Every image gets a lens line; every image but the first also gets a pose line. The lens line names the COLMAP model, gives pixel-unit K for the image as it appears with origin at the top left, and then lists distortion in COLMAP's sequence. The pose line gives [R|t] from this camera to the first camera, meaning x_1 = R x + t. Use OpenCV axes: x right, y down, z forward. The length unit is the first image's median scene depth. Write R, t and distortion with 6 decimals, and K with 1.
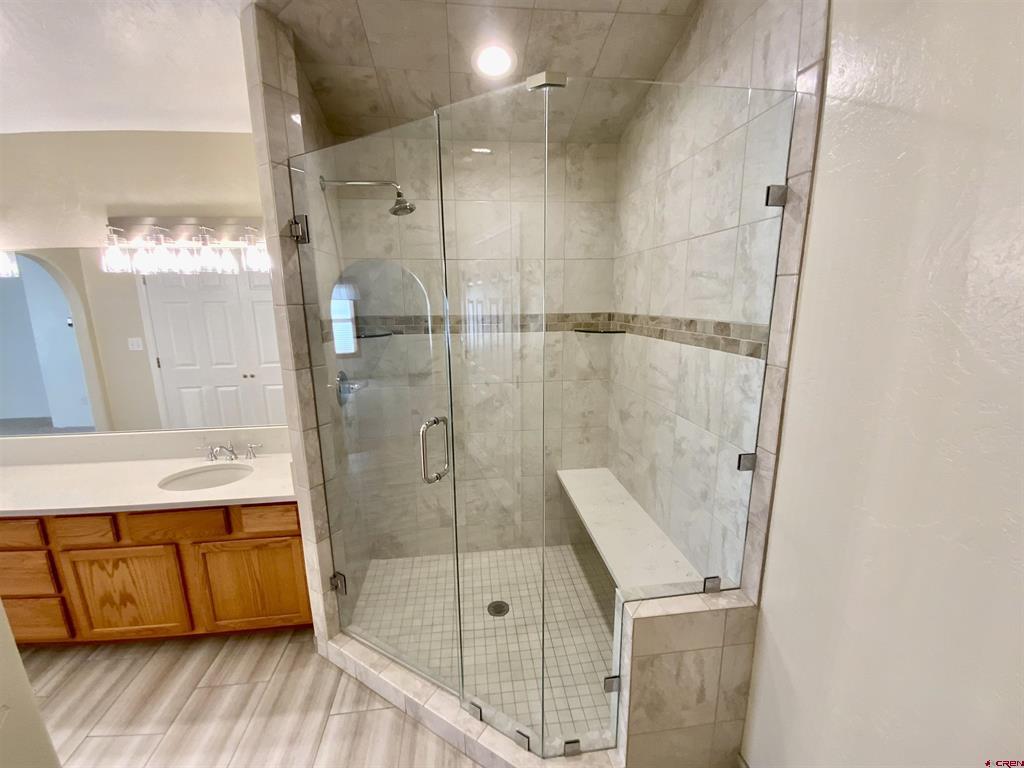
lens RADIAL K [[415.1, 0, 512.0], [0, 415.1, 384.0], [0, 0, 1]] dist [0.020640, -0.018380]
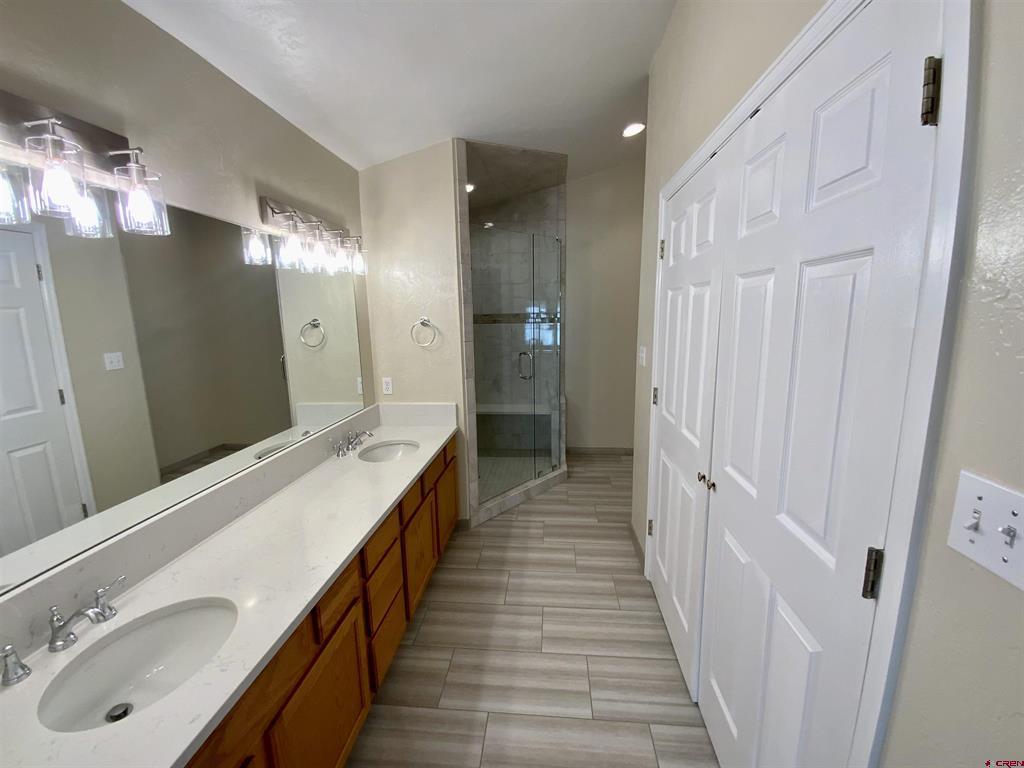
lens RADIAL K [[415.1, 0, 512.0], [0, 415.1, 384.0], [0, 0, 1]] dist [0.020640, -0.018380]
pose [[0.207512, -0.155228, 0.965838, -1.951562], [0.209585, 0.971458, 0.111101, -0.016435], [-0.955517, 0.179370, 0.234123, 0.421144]]
